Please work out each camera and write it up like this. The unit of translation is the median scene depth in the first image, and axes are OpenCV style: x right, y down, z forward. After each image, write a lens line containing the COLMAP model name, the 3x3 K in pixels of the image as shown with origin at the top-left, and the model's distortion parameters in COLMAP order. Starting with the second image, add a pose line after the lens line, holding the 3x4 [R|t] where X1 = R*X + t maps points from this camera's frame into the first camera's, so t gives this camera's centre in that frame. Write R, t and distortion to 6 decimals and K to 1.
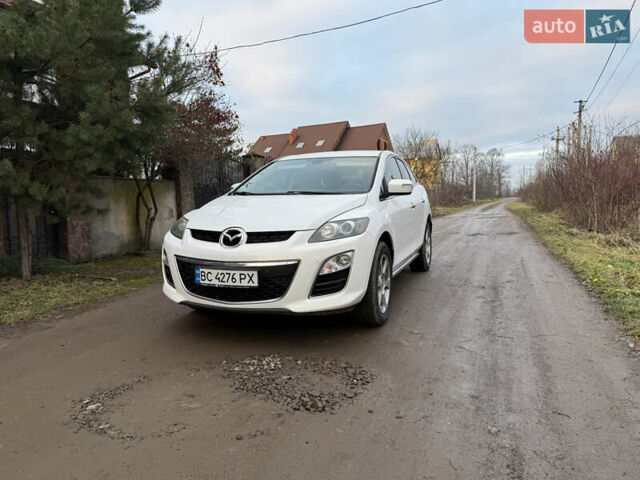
lens RADIAL K [[440.4, 0, 323.7], [0, 440.4, 240.4], [0, 0, 1]] dist [0.113720, -0.145383]
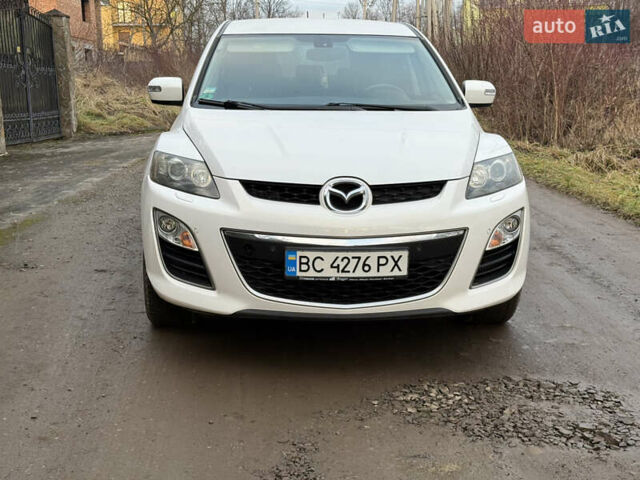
lens RADIAL K [[879.1, 0, 320.0], [0, 879.1, 240.0], [0, 0, 1]] dist [0.102070, -0.009988]
pose [[0.914299, -0.057544, 0.400931, -0.613414], [0.018561, 0.994769, 0.100449, -0.056112], [-0.404614, -0.084399, 0.910585, -0.036222]]
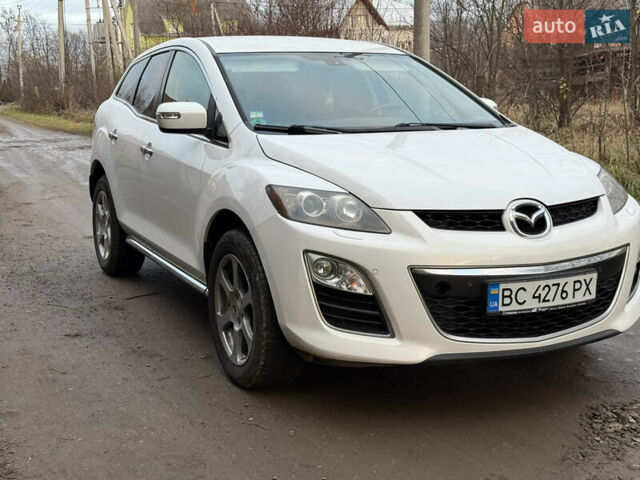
lens RADIAL K [[885.7, 0, 307.6], [0, 885.7, 240.1], [0, 0, 1]] dist [0.097138, -0.050114]
pose [[0.708599, -0.111795, 0.696699, -1.003768], [0.071572, 0.993664, 0.086653, -0.081121], [-0.701972, -0.011538, 0.712111, 0.365818]]
